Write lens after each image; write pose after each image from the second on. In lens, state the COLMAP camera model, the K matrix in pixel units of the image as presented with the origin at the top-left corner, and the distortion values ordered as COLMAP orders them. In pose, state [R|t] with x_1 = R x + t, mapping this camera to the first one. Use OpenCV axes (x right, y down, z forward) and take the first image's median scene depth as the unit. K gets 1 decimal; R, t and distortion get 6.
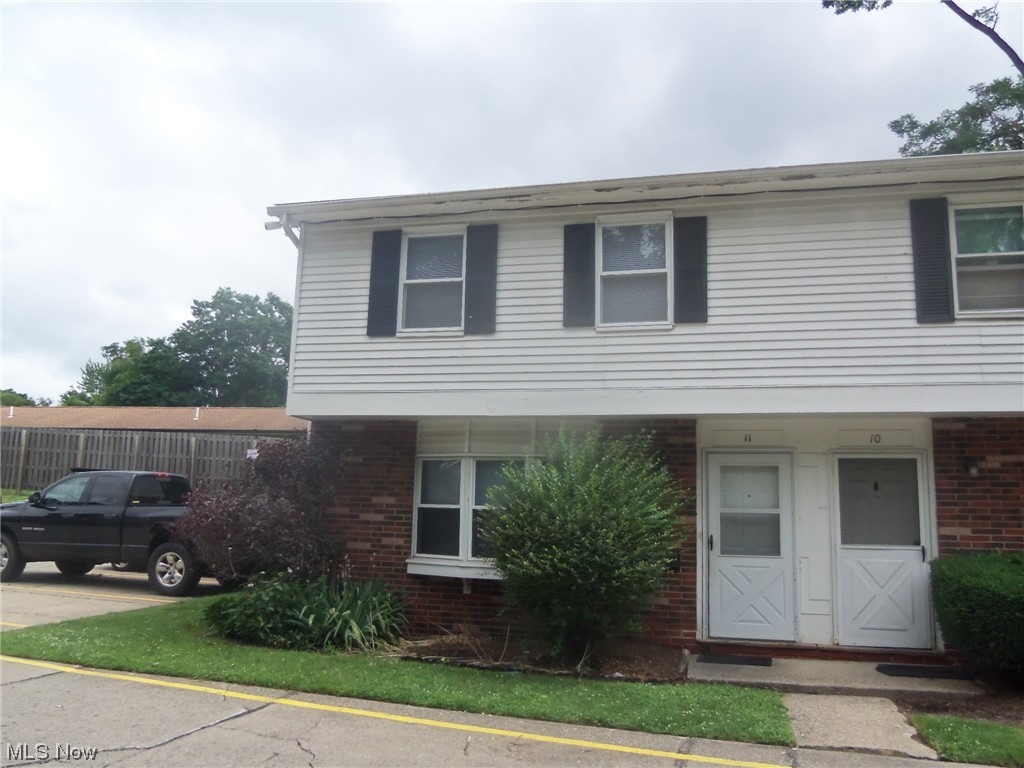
lens RADIAL K [[827.7, 0, 510.1], [0, 827.7, 383.8], [0, 0, 1]] dist [-0.052832, 0.014417]
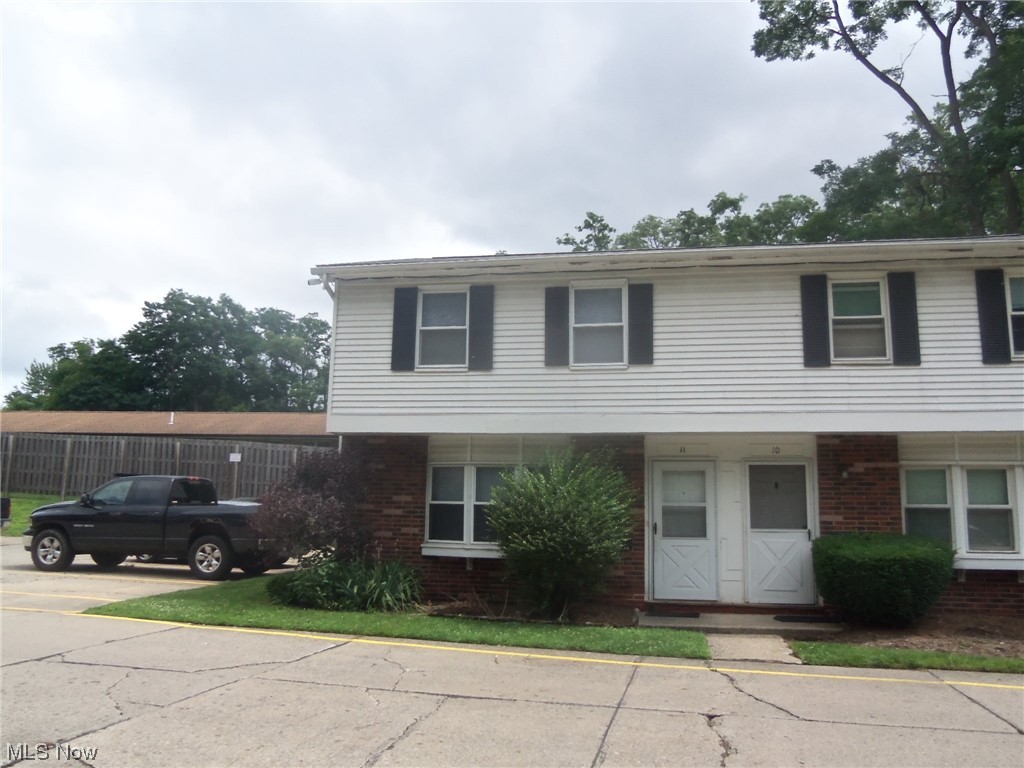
lens RADIAL K [[827.7, 0, 513.4], [0, 827.7, 383.2], [0, 0, 1]] dist [-0.052832, 0.014417]
pose [[0.997654, 0.002603, 0.068403, -0.076446], [-0.002599, 0.999997, -0.000149, -0.041065], [-0.068403, -0.000029, 0.997658, -0.314138]]
